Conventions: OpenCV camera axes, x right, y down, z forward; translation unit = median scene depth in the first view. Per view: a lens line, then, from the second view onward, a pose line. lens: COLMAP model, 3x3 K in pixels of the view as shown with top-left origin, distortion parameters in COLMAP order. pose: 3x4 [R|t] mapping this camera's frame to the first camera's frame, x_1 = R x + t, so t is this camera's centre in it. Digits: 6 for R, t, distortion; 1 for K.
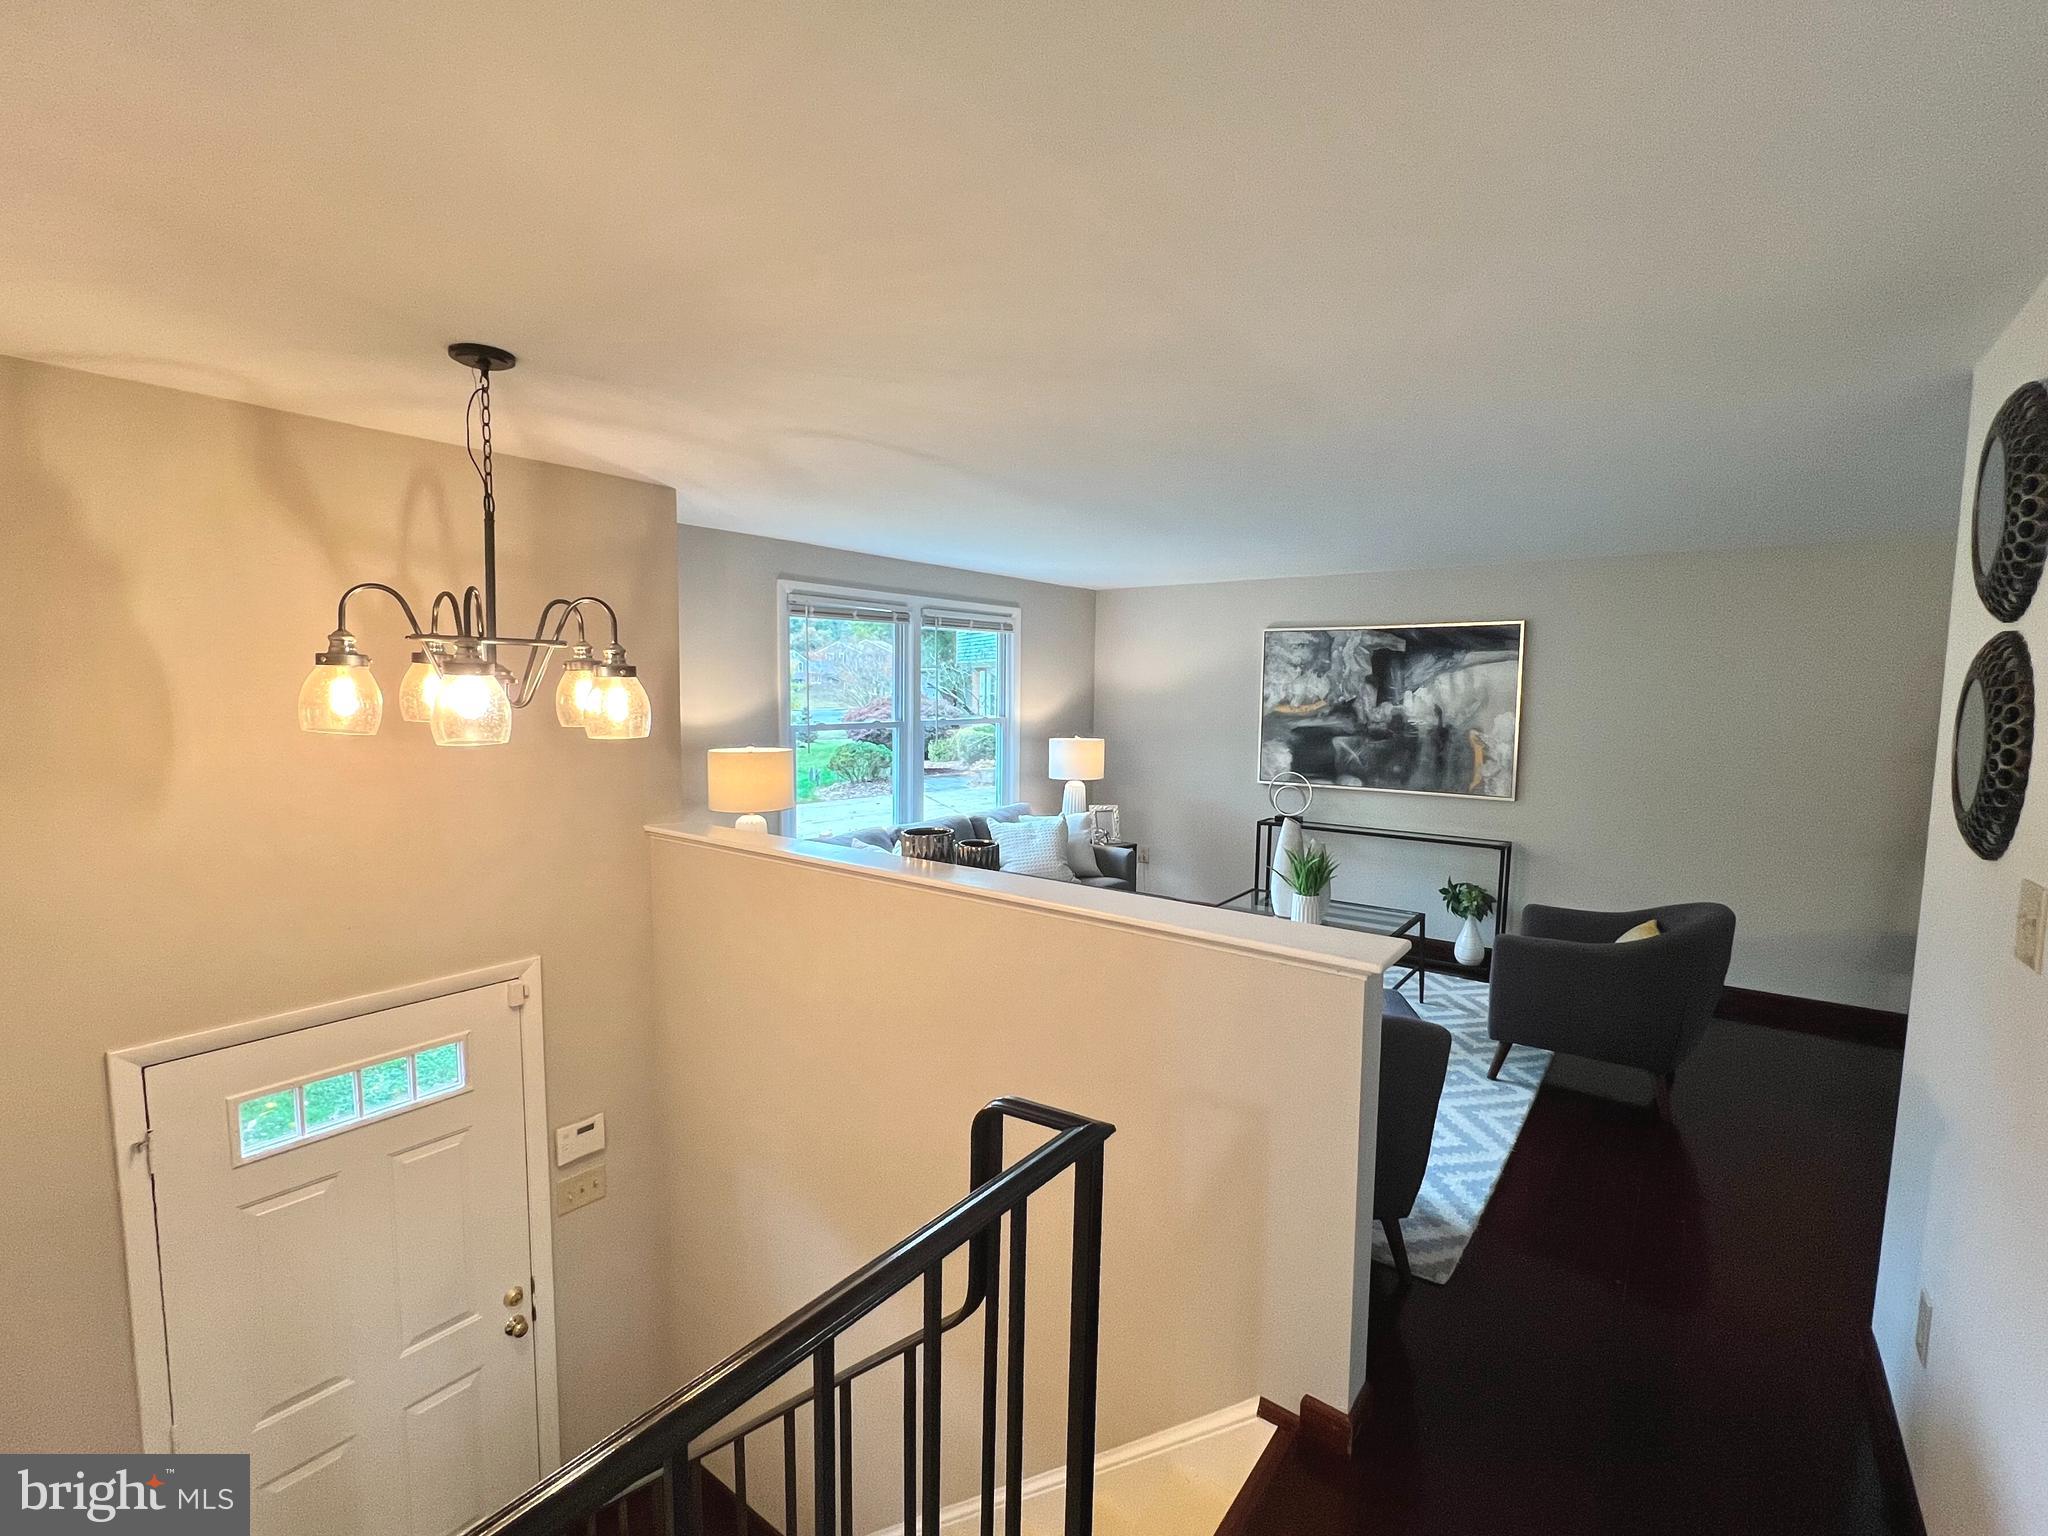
lens RADIAL K [[912.5, 0, 1026.7], [0, 912.5, 766.6], [0, 0, 1]] dist [-0.000648, 0.000000]
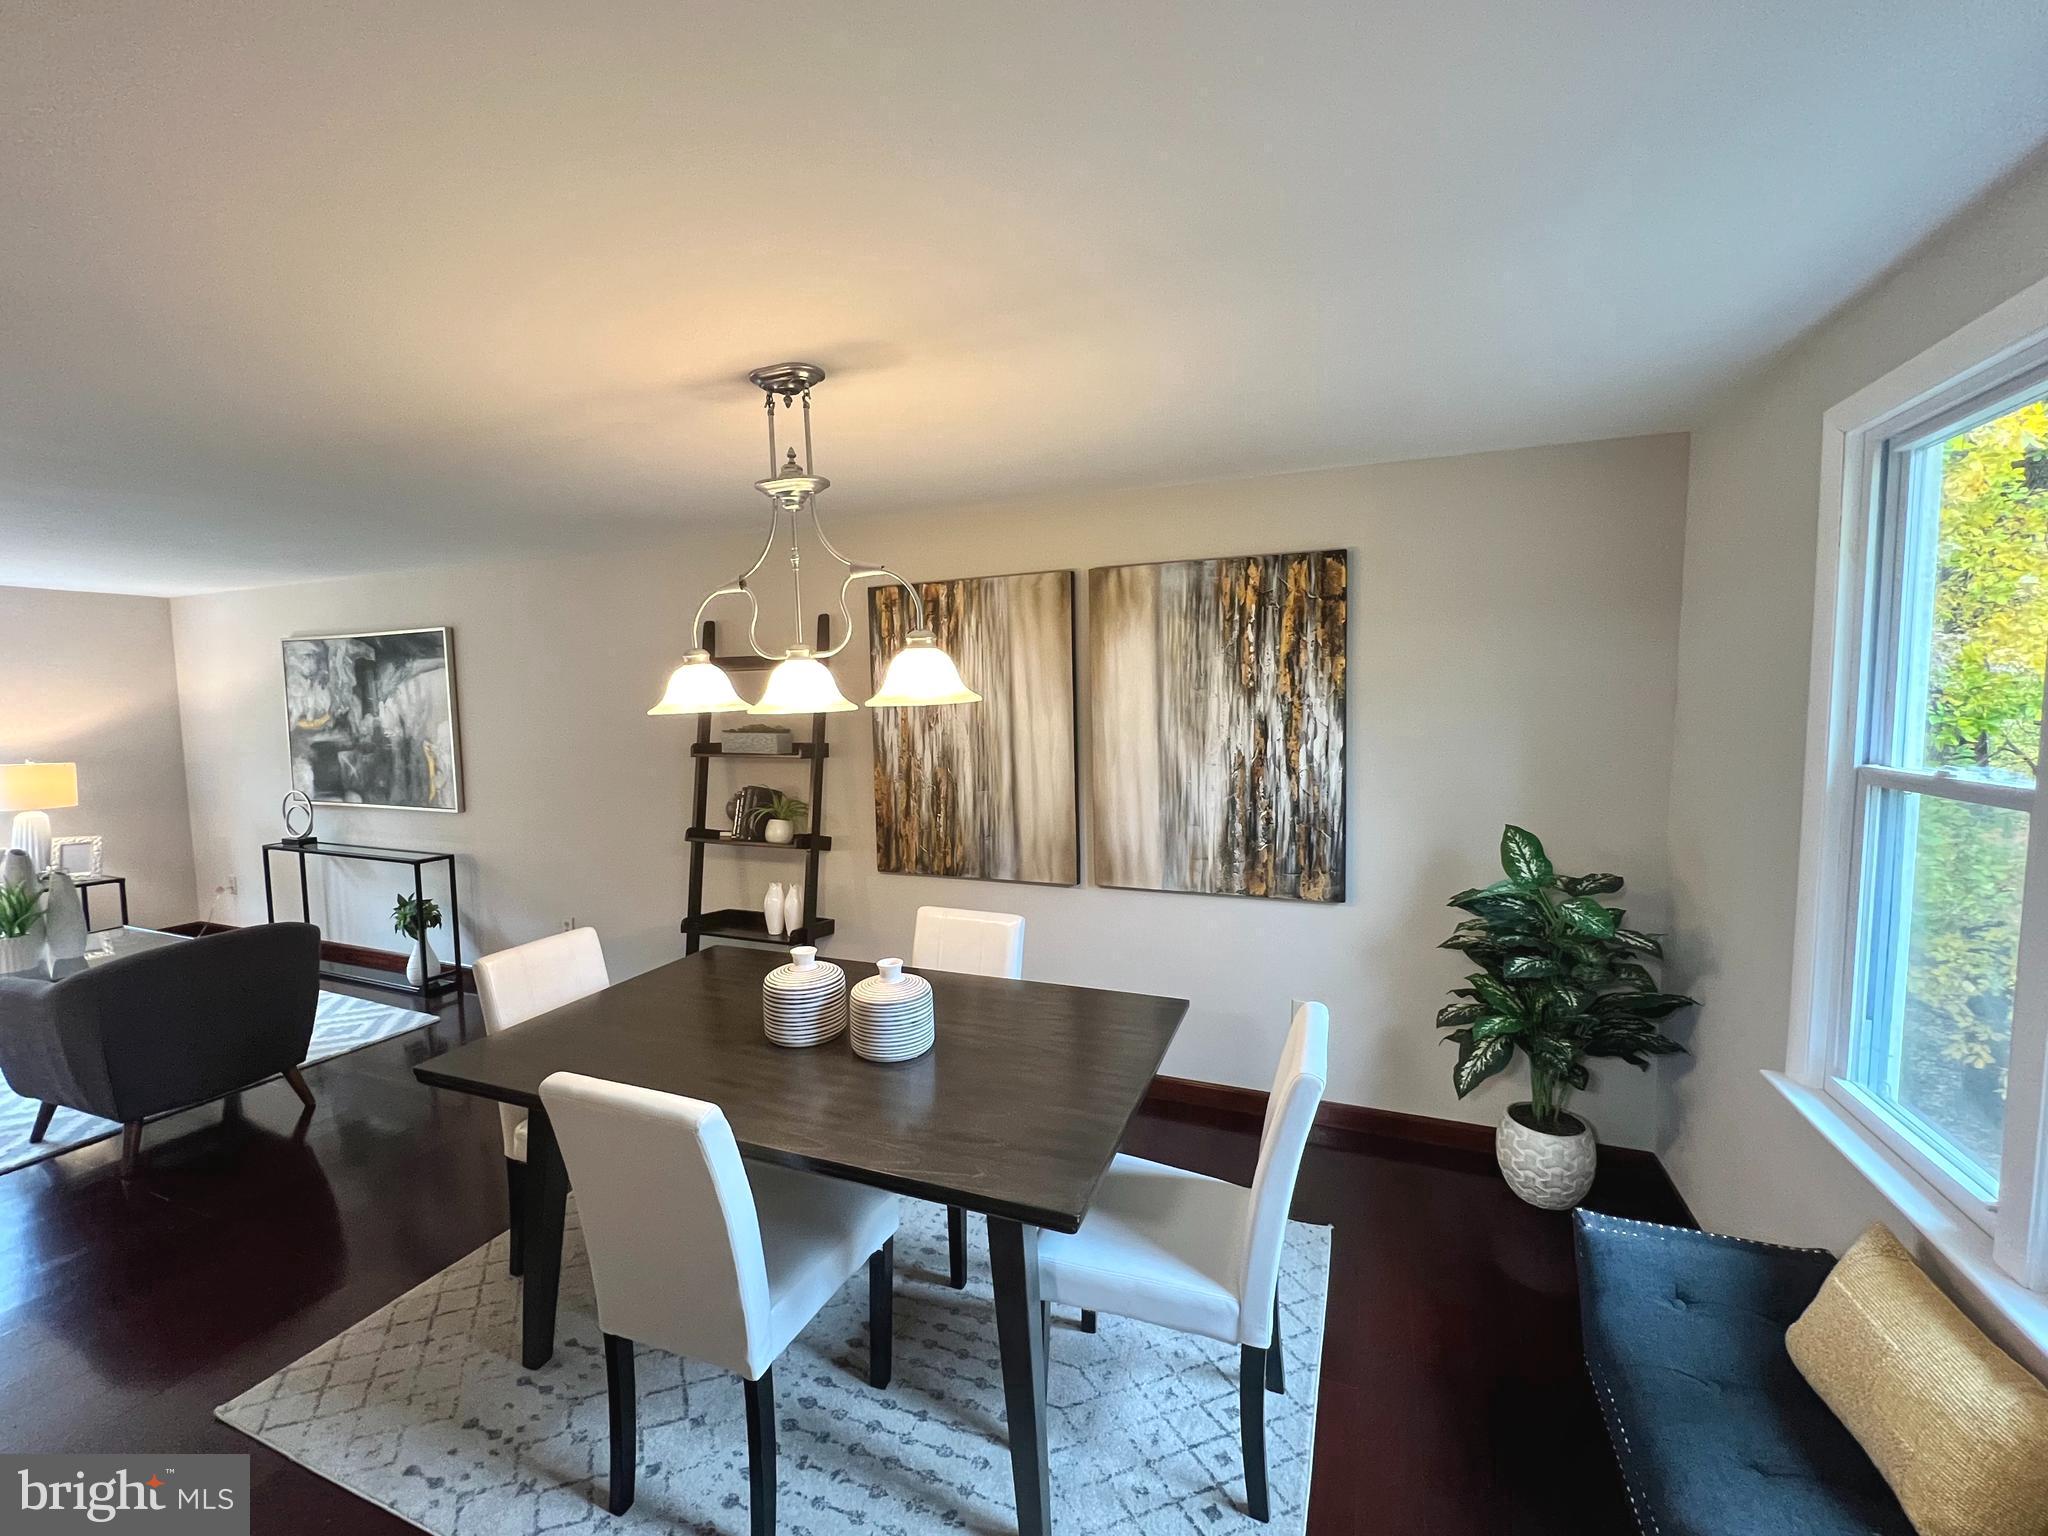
lens RADIAL K [[826.6, 0, 1024.3], [0, 826.6, 766.3], [0, 0, 1]] dist [-0.001003, -0.000040]
pose [[0.968435, -0.041677, 0.245757, 0.838886], [0.043194, 0.999066, -0.000782, 0.014223], [-0.245495, 0.011372, 0.969331, -0.004047]]
